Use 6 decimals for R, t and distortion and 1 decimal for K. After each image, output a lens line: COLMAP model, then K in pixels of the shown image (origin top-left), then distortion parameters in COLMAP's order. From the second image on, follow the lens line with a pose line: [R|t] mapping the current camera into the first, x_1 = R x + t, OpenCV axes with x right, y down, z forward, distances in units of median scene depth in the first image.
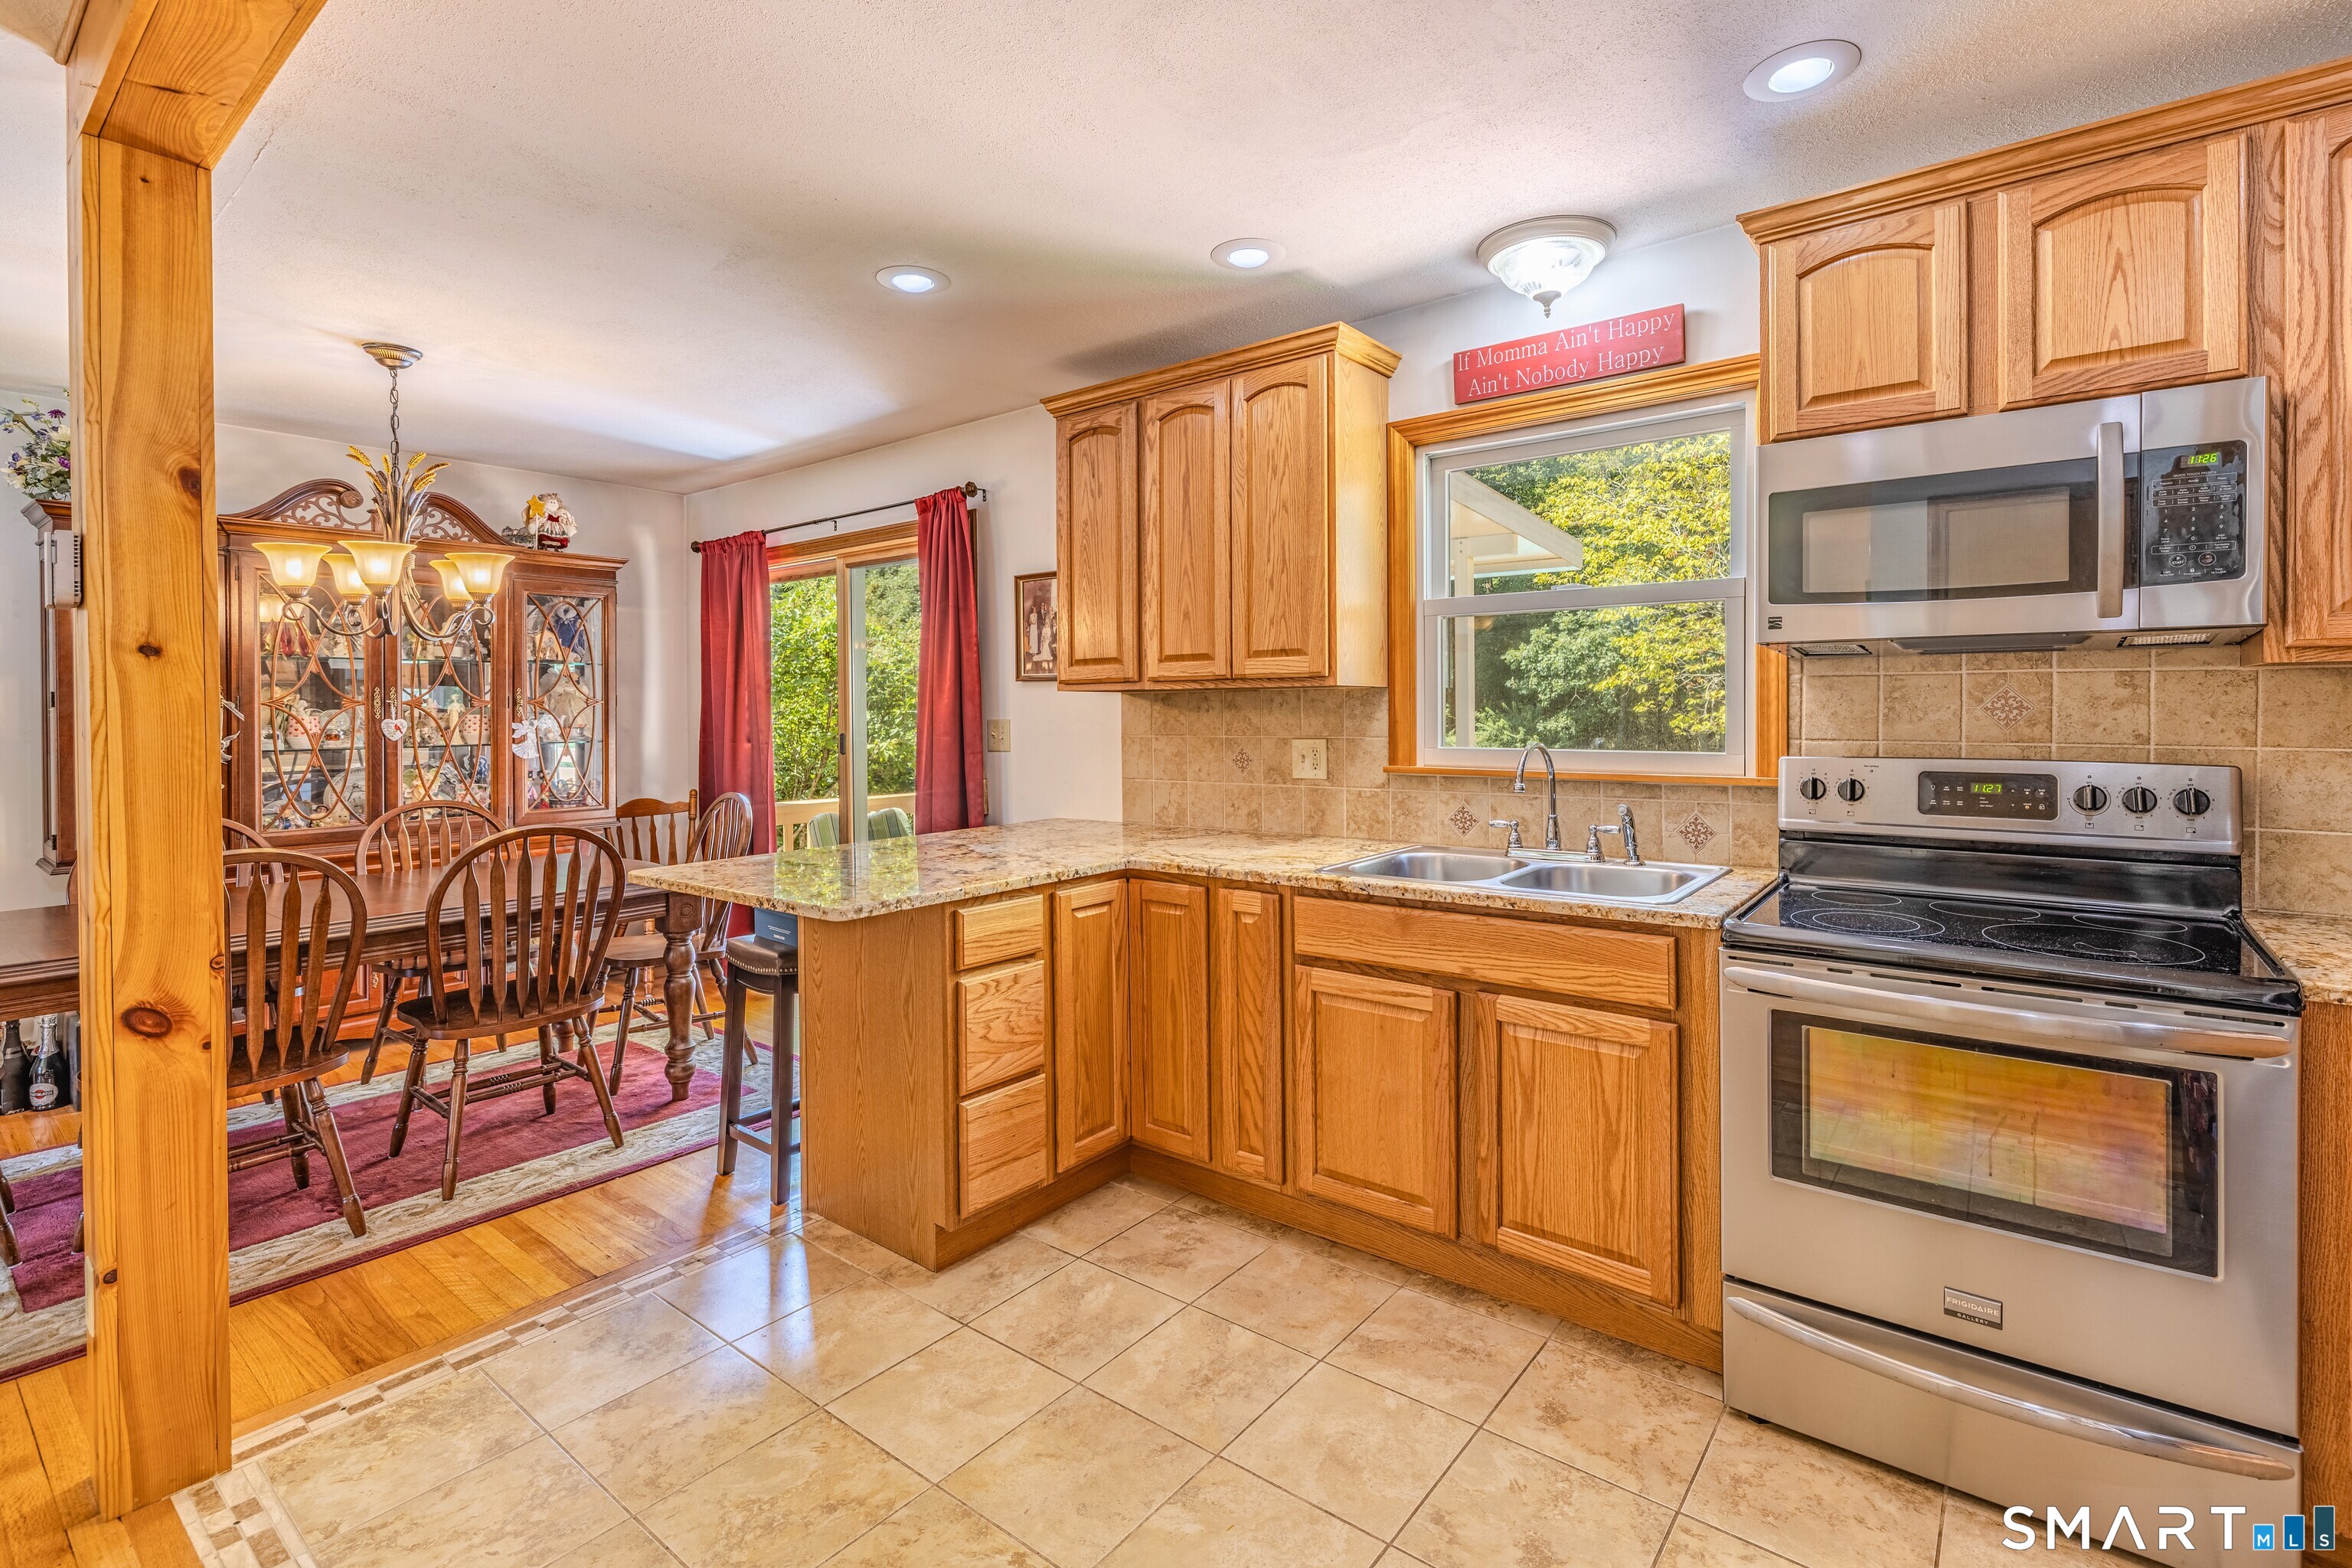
lens RADIAL K [[1055.6, 0, 1232.7], [0, 1055.6, 719.3], [0, 0, 1]] dist [0.000542, 0.000138]
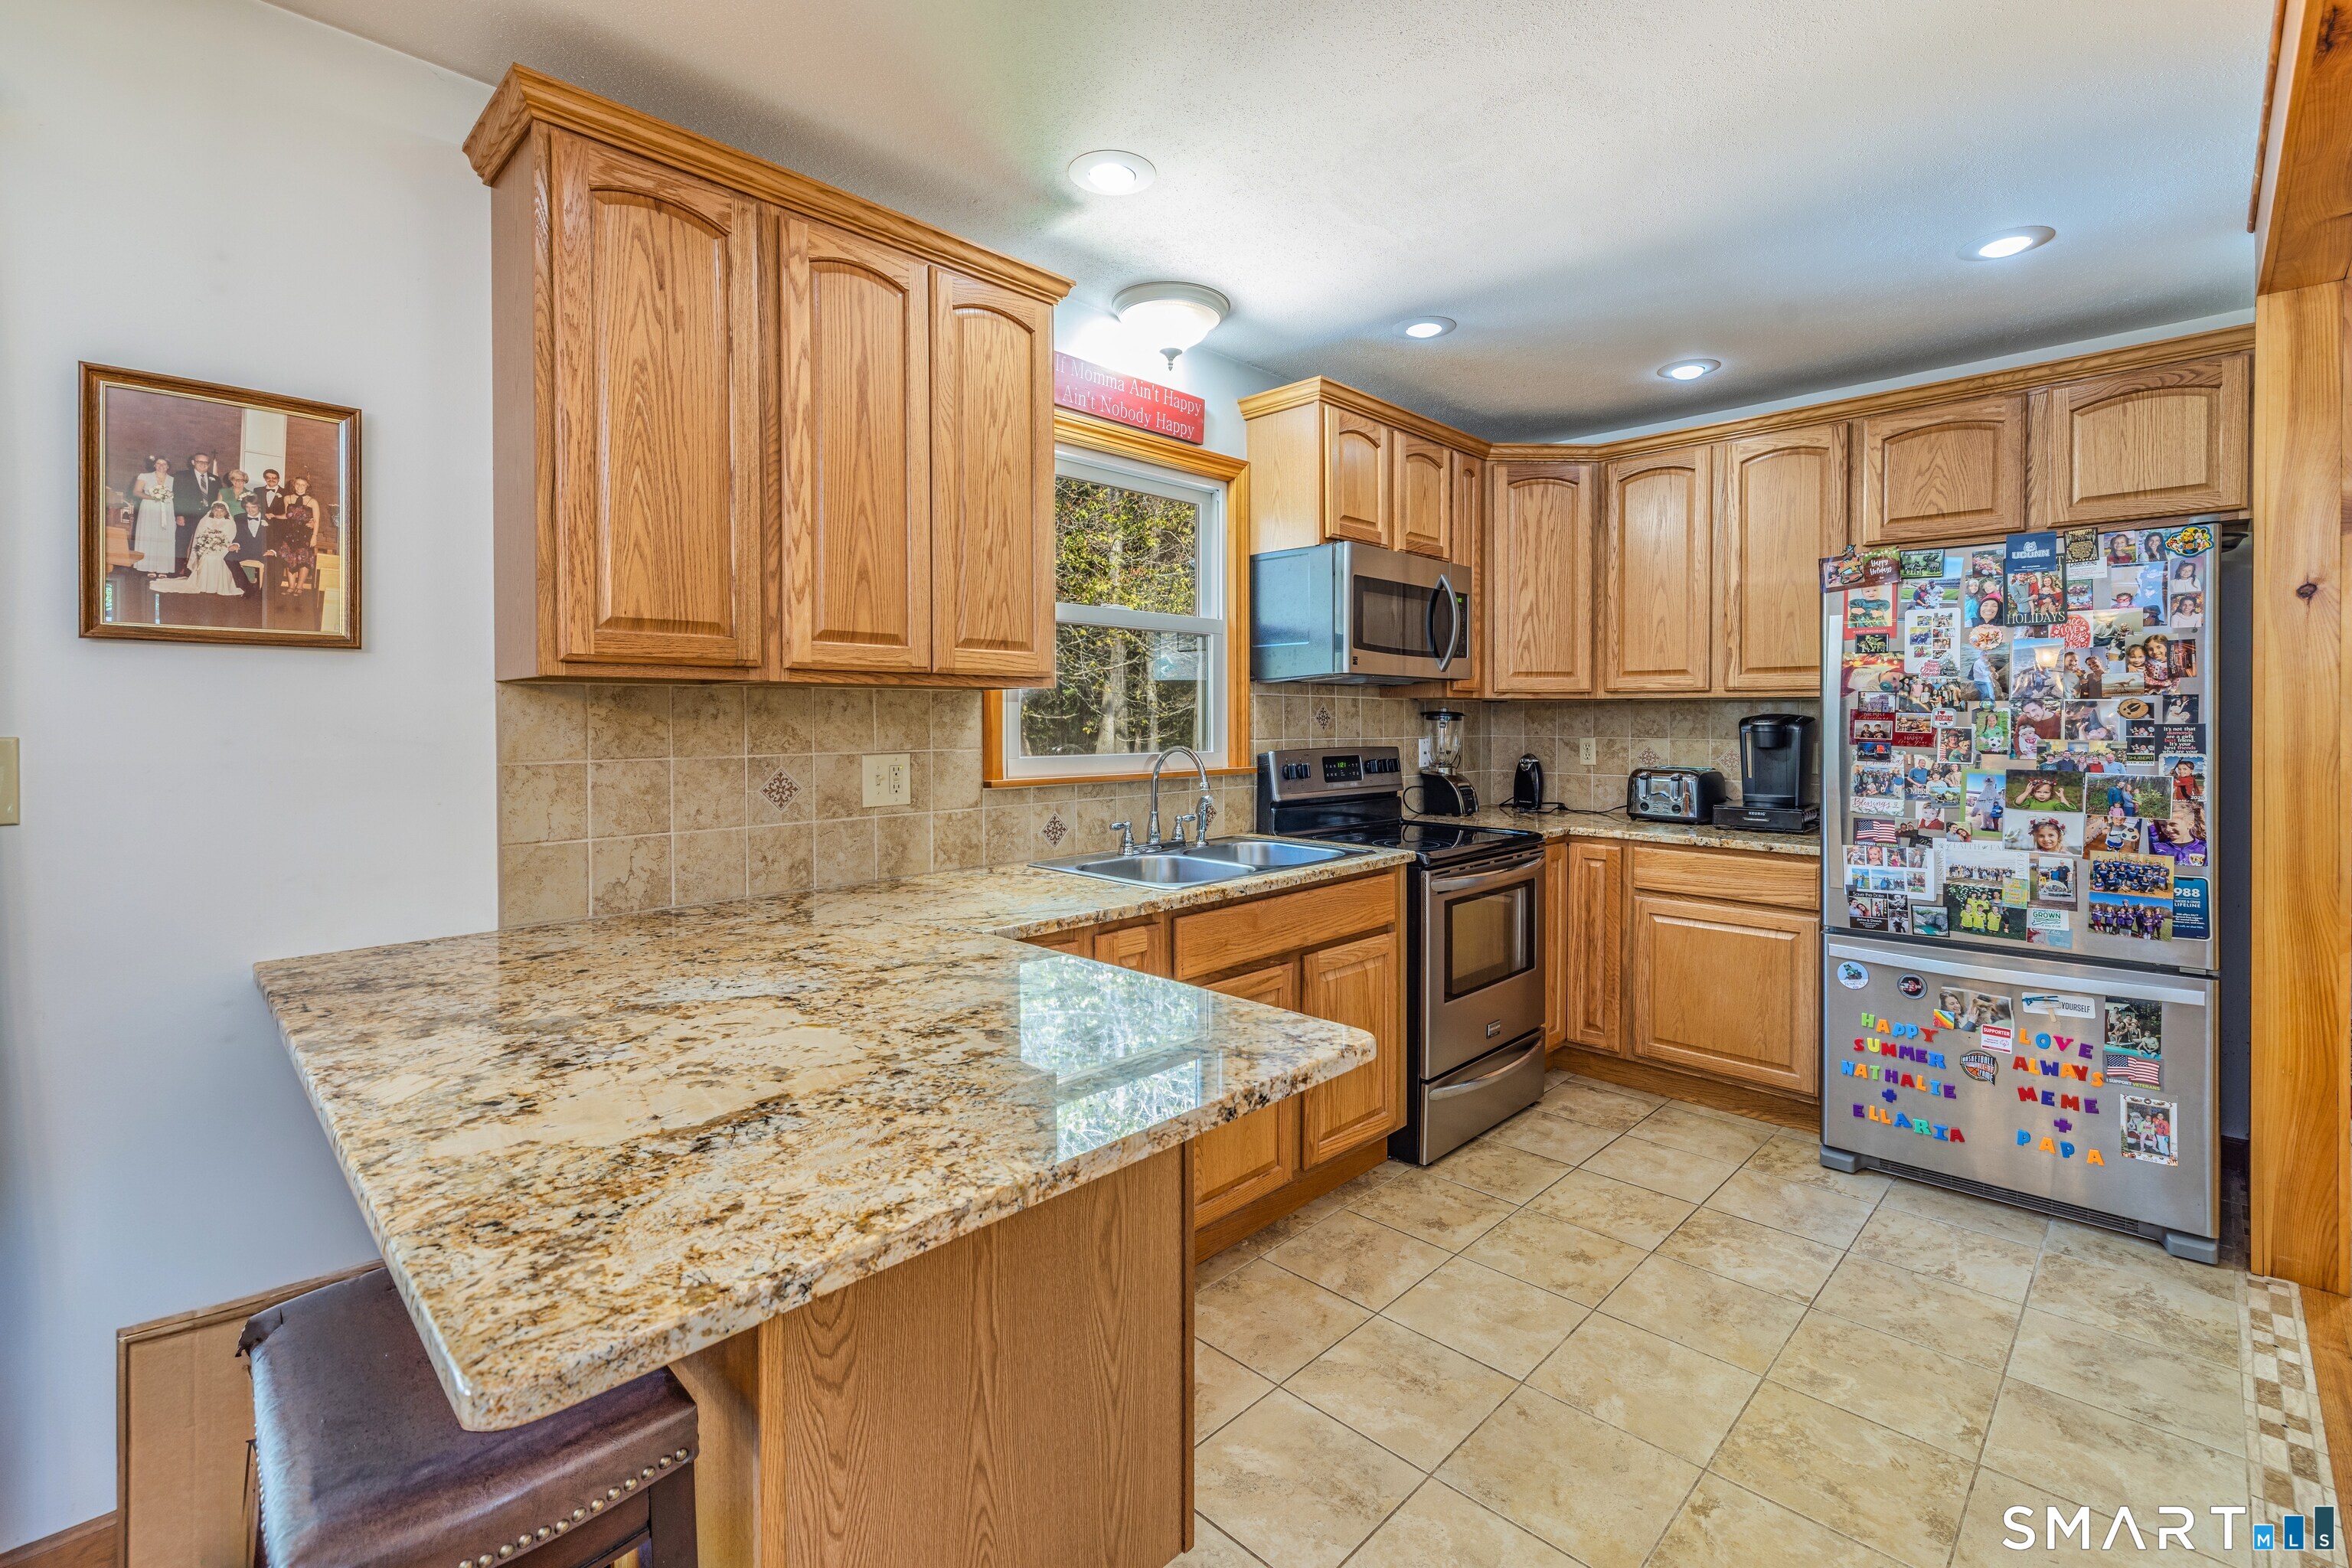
lens RADIAL K [[1034.7, 0, 1190.4], [0, 1034.7, 727.8], [0, 0, 1]] dist [0.000608, 0.000070]
pose [[0.128014, -0.002977, 0.991768, -0.805490], [0.010032, 0.999948, 0.001707, 0.000332], [-0.991722, 0.009730, 0.128037, 0.847515]]
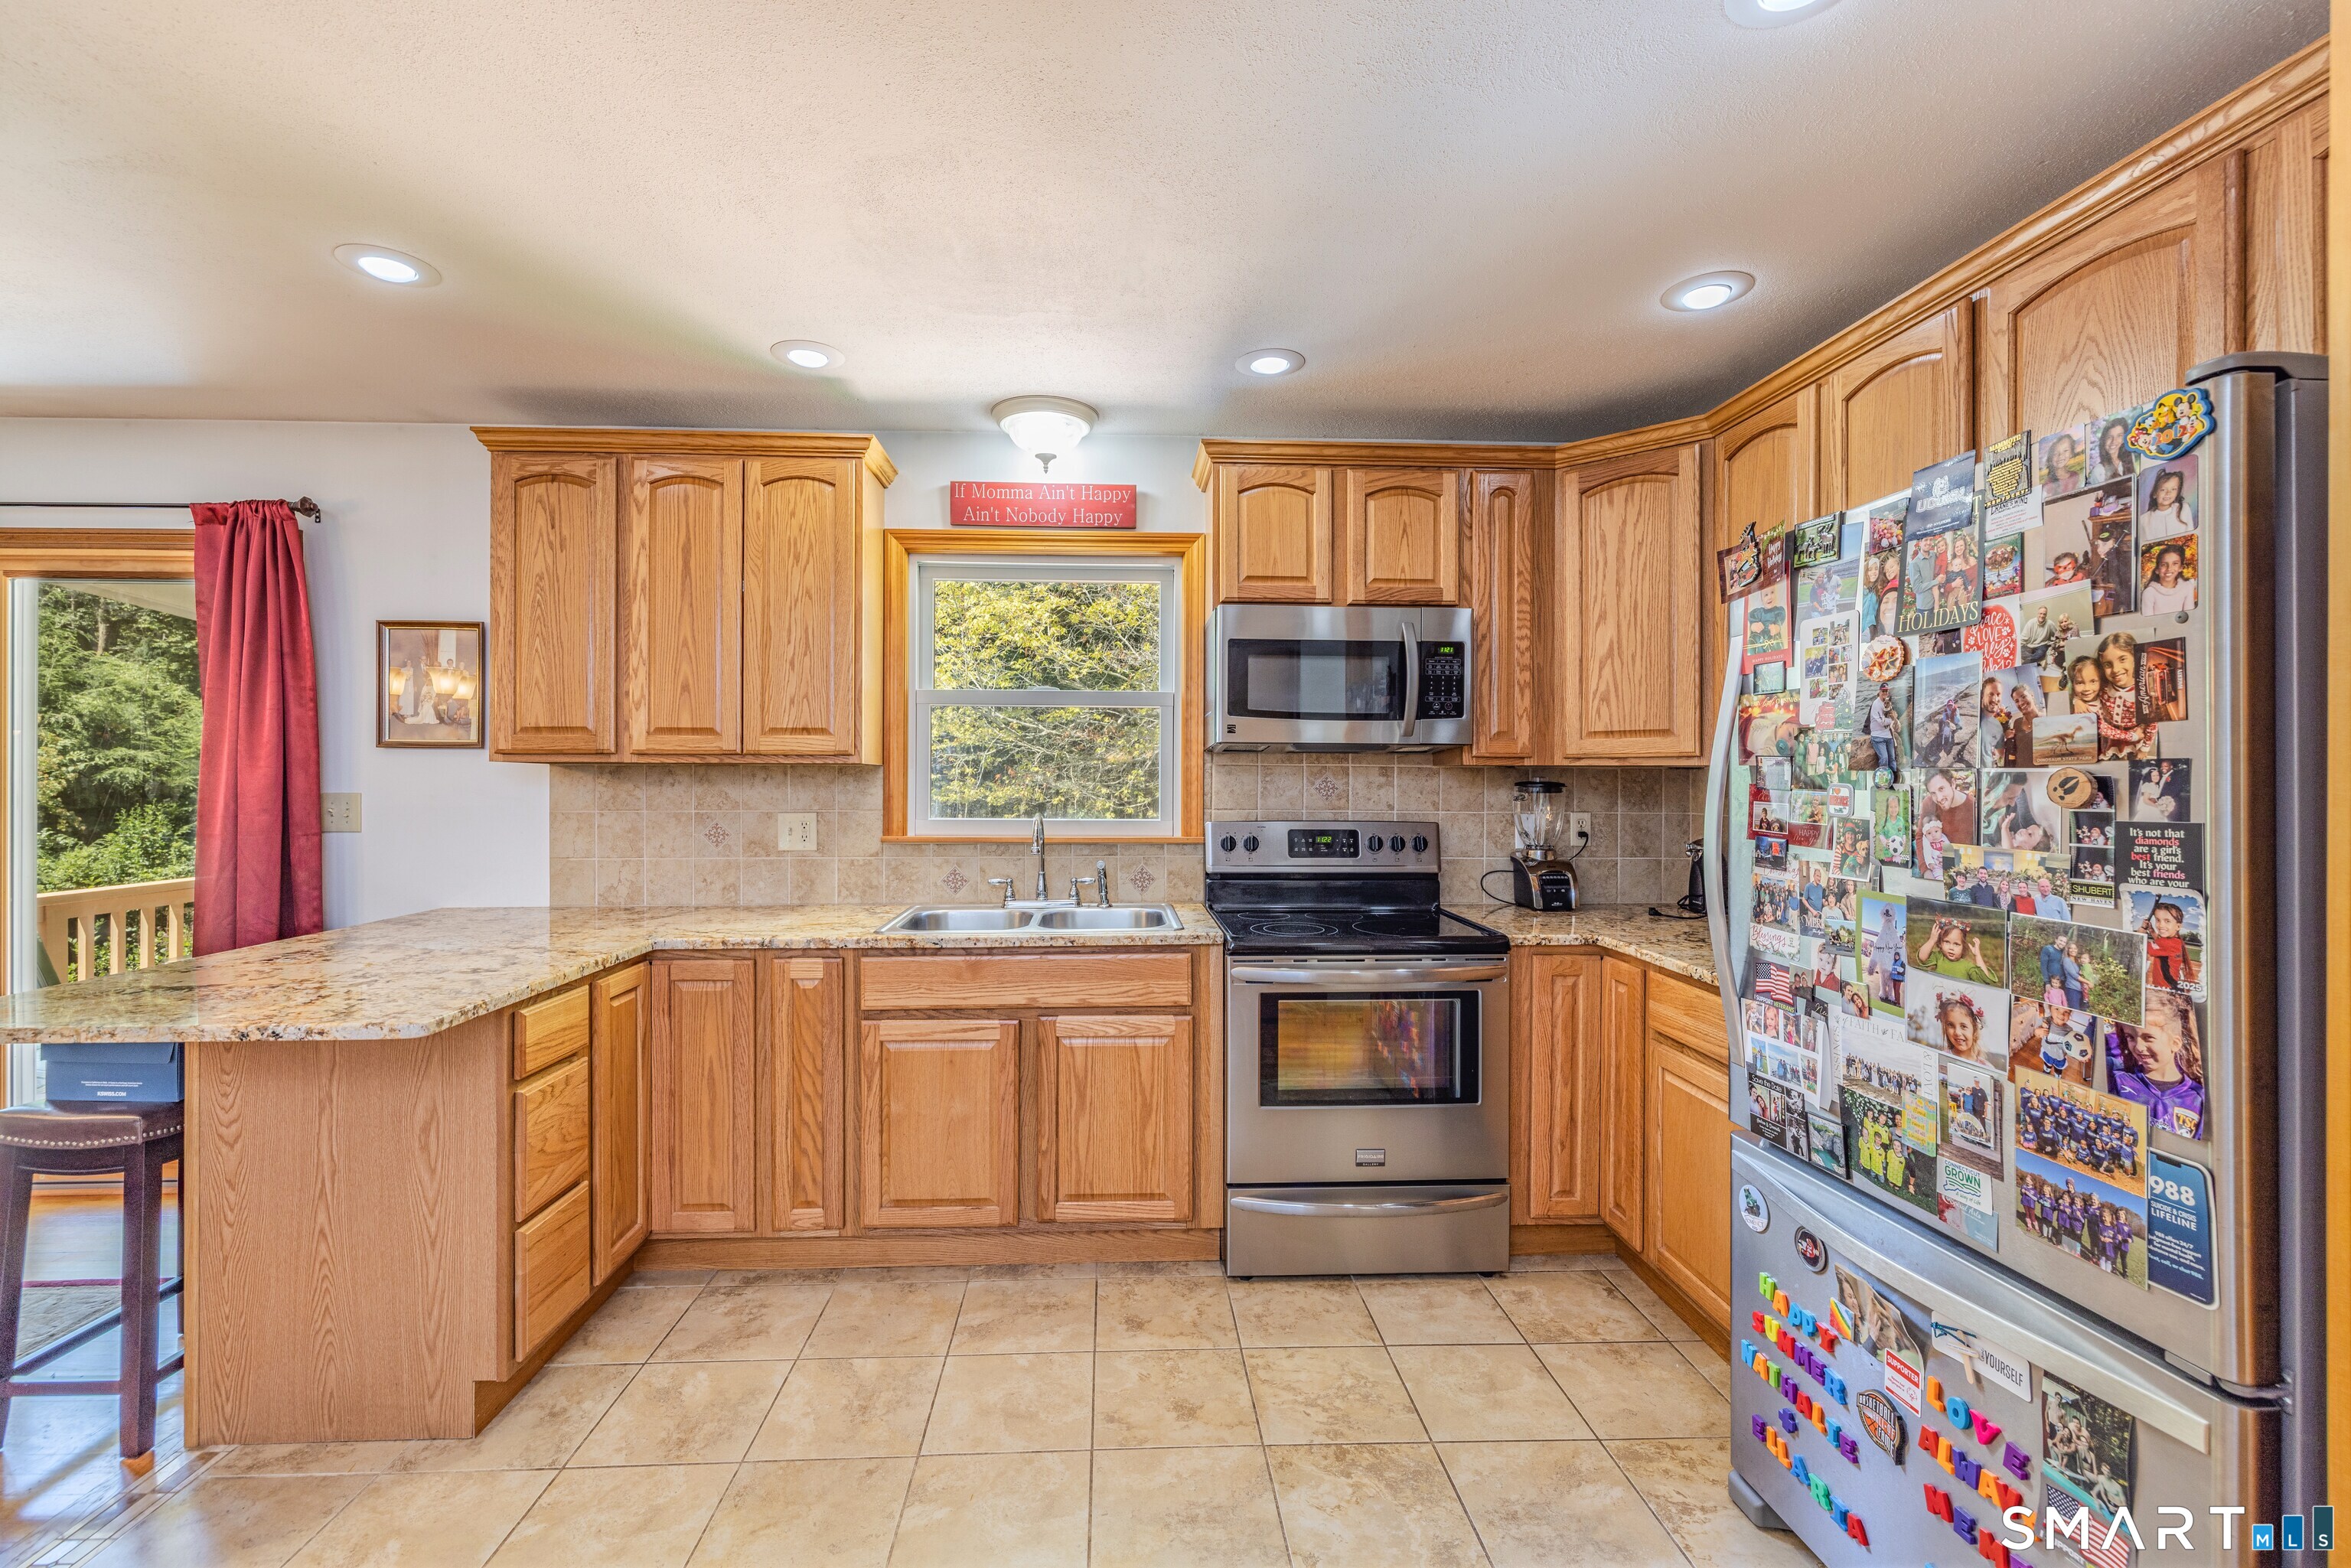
lens RADIAL K [[986.5, 0, 1144.9], [0, 986.5, 780.2], [0, 0, 1]] dist [0.000422, 0.000059]
pose [[0.773615, 0.009312, 0.633588, -0.350698], [-0.002707, 0.999931, -0.011391, -0.004352], [-0.633651, 0.007097, 0.773587, 0.025491]]
